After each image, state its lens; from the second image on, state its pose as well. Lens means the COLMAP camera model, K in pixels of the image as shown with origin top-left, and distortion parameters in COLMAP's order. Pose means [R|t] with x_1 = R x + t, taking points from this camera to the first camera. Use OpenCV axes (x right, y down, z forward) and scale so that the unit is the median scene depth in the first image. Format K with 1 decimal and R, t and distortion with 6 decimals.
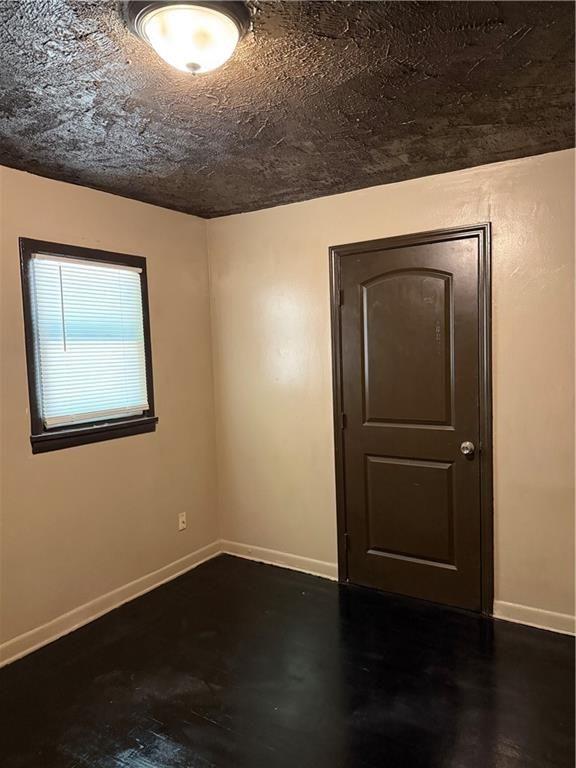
lens RADIAL K [[537.0, 0, 288.0], [0, 537.0, 384.0], [0, 0, 1]] dist [0.105817, -0.116683]
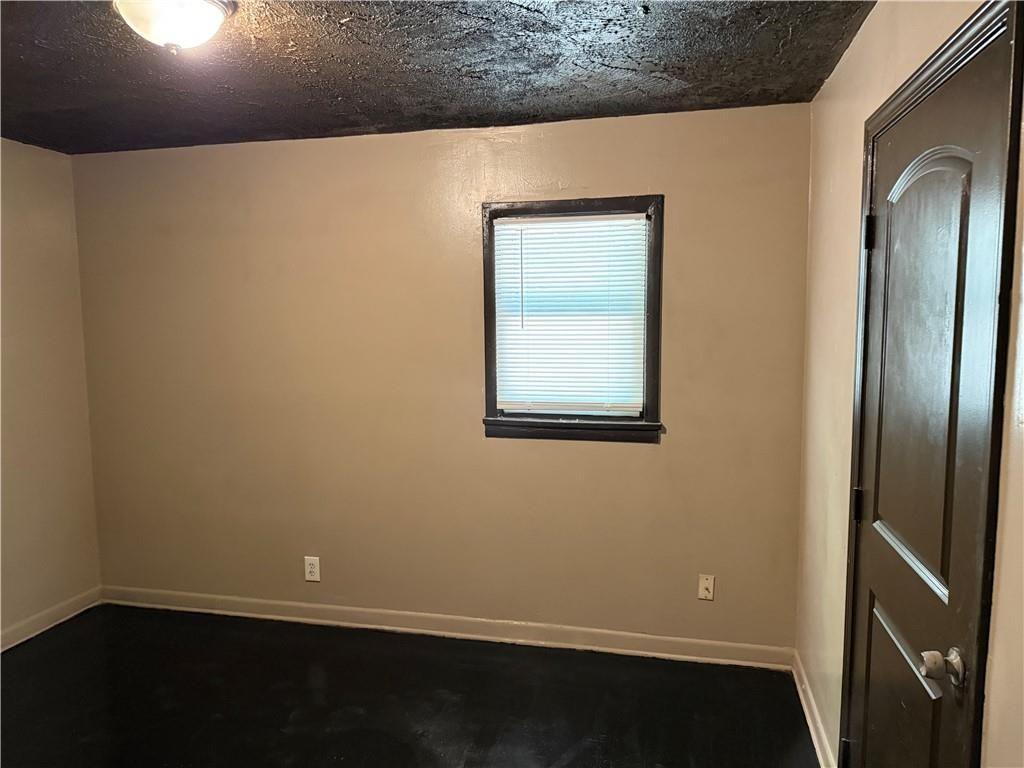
lens RADIAL K [[716.0, 0, 512.0], [0, 716.0, 384.0], [0, 0, 1]] dist [0.105817, -0.116683]
pose [[0.349489, 0.124188, -0.928674, 0.603654], [-0.064325, 0.992018, 0.108451, -0.087218], [0.934730, 0.021835, 0.354688, 0.535890]]
